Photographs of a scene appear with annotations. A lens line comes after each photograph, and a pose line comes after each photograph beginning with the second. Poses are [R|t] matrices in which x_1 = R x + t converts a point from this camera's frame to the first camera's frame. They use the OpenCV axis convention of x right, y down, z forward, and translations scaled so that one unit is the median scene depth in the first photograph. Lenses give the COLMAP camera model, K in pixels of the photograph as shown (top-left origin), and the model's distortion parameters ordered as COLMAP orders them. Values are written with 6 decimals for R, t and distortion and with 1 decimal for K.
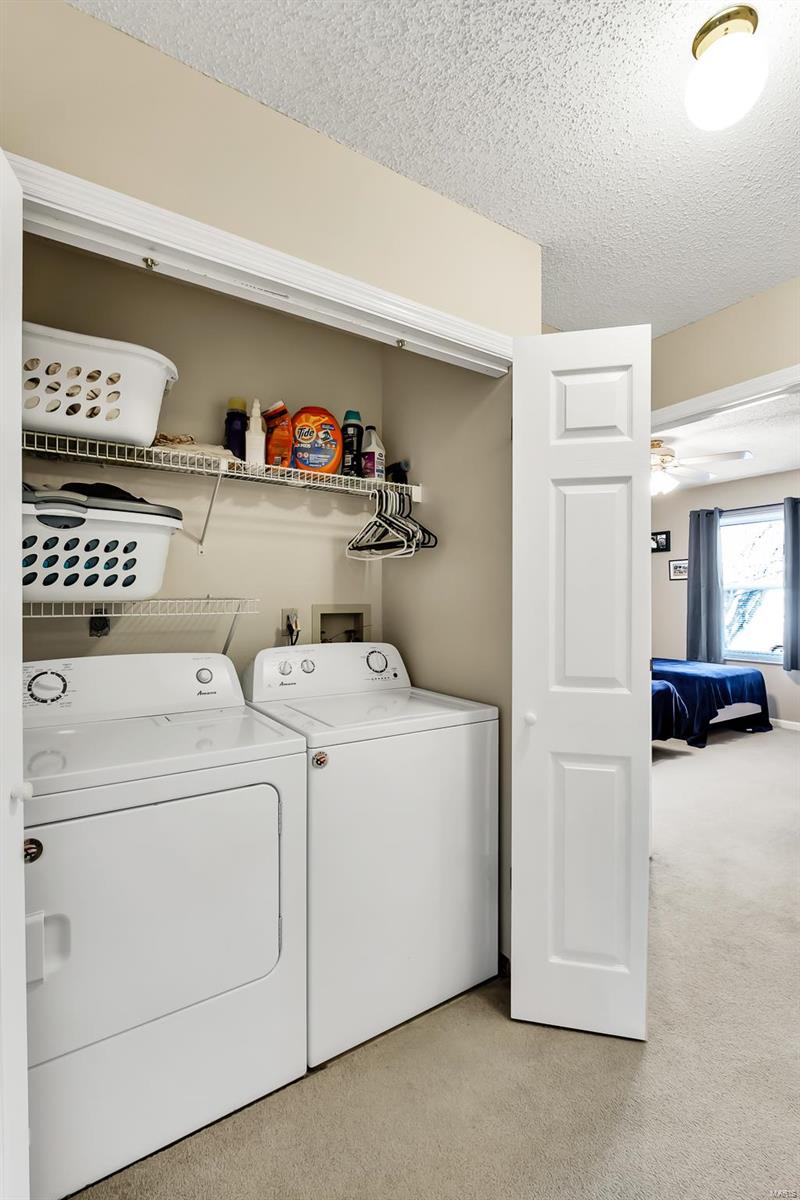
lens RADIAL K [[532.4, 0, 403.6], [0, 532.4, 604.3], [0, 0, 1]] dist [-0.007720, -0.000661]
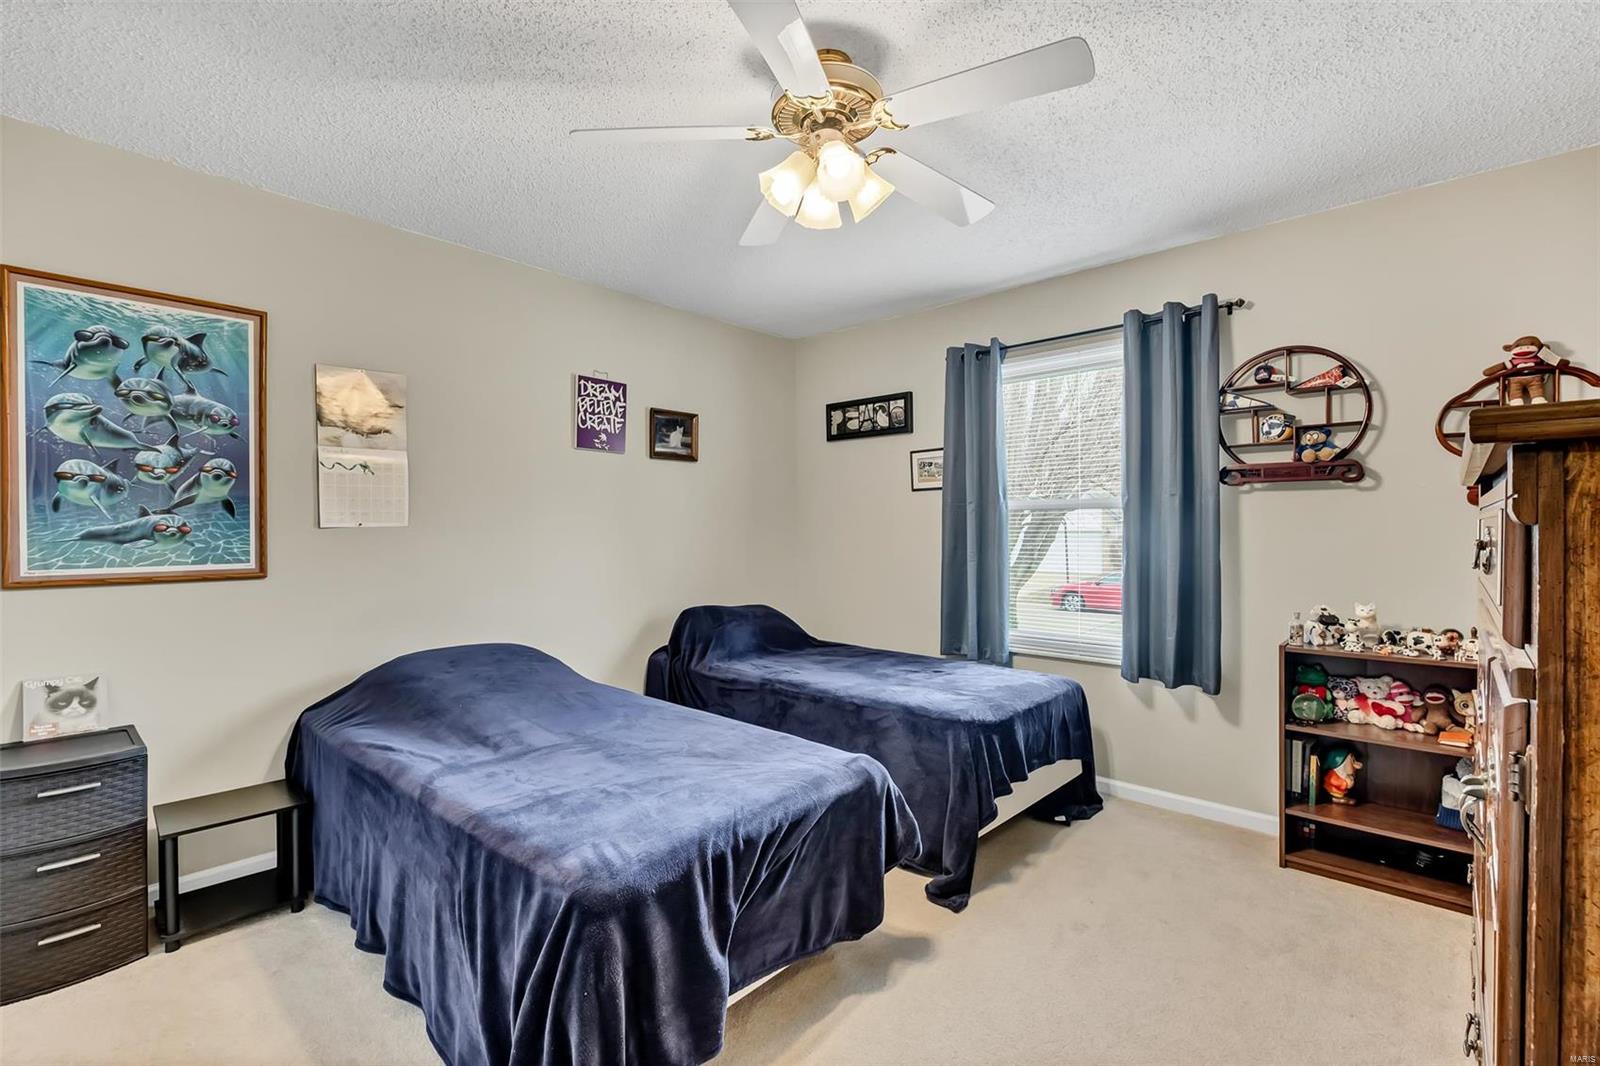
lens RADIAL K [[709.9, 0, 797.2], [0, 709.9, 532.6], [0, 0, 1]] dist [-0.007720, -0.000661]
pose [[0.967764, 0.001458, 0.251855, 0.252213], [-0.000163, 0.999987, -0.005162, -0.003041], [-0.251859, 0.004955, 0.967751, 0.420707]]
